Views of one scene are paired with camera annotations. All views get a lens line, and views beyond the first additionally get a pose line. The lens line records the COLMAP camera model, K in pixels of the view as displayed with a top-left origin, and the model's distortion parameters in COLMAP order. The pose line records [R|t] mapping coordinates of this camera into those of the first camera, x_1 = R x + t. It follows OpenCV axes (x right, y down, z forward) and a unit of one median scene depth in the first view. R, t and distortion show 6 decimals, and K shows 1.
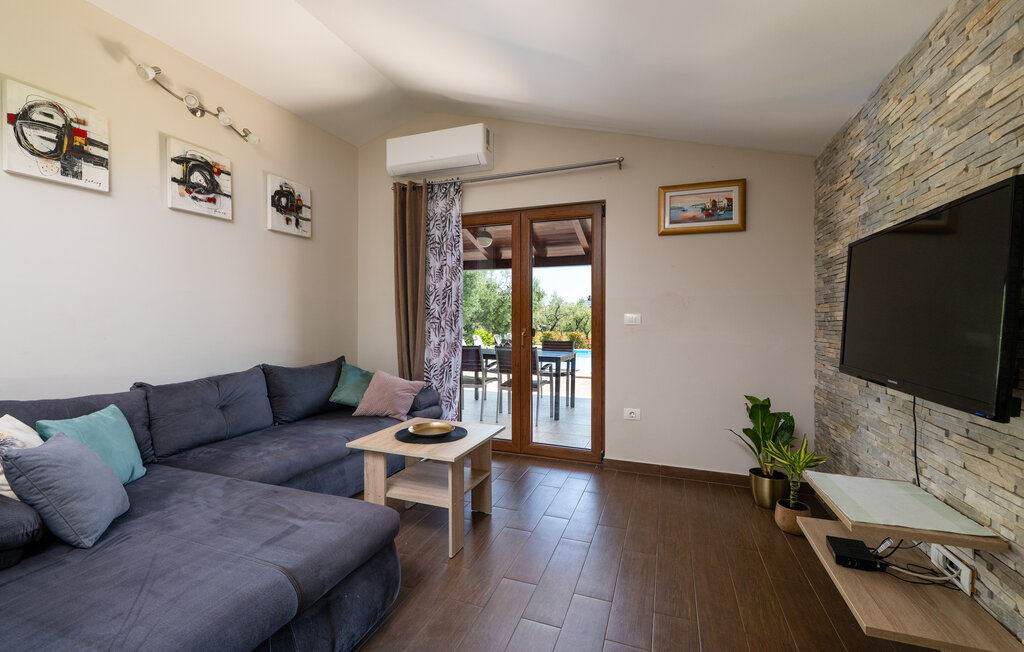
lens RADIAL K [[413.5, 0, 511.1], [0, 413.5, 320.9], [0, 0, 1]] dist [-0.004288, -0.000227]
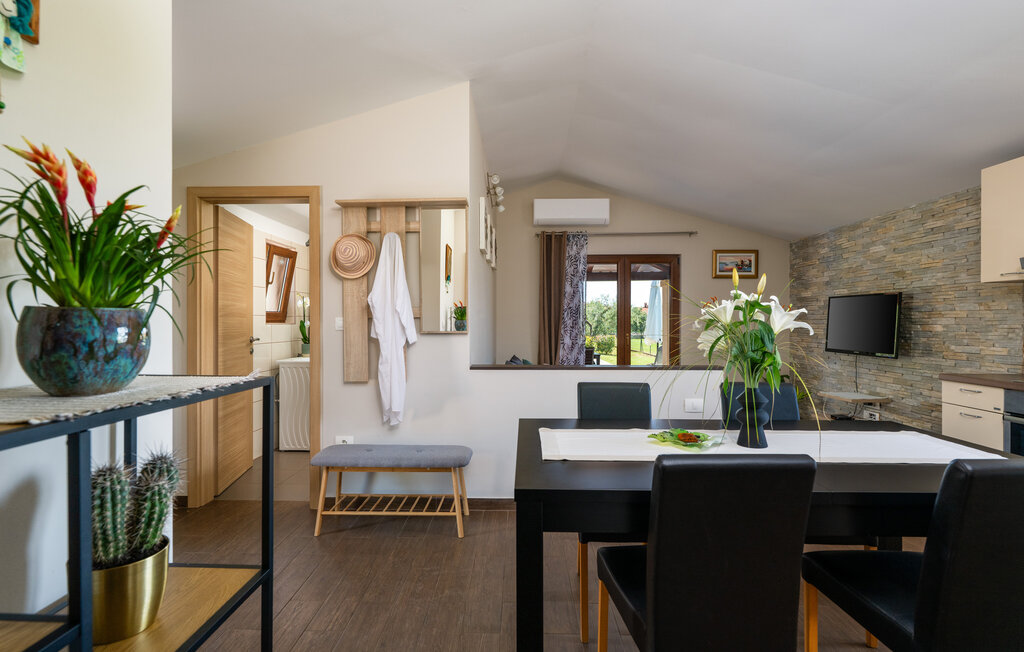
lens RADIAL K [[485.1, 0, 512.8], [0, 485.1, 325.1], [0, 0, 1]] dist [0.001533, 0.000051]
pose [[0.942122, -0.005720, 0.335221, -1.059975], [0.004702, 0.999982, 0.003848, -0.025203], [-0.335237, -0.002049, 0.942132, -0.590506]]
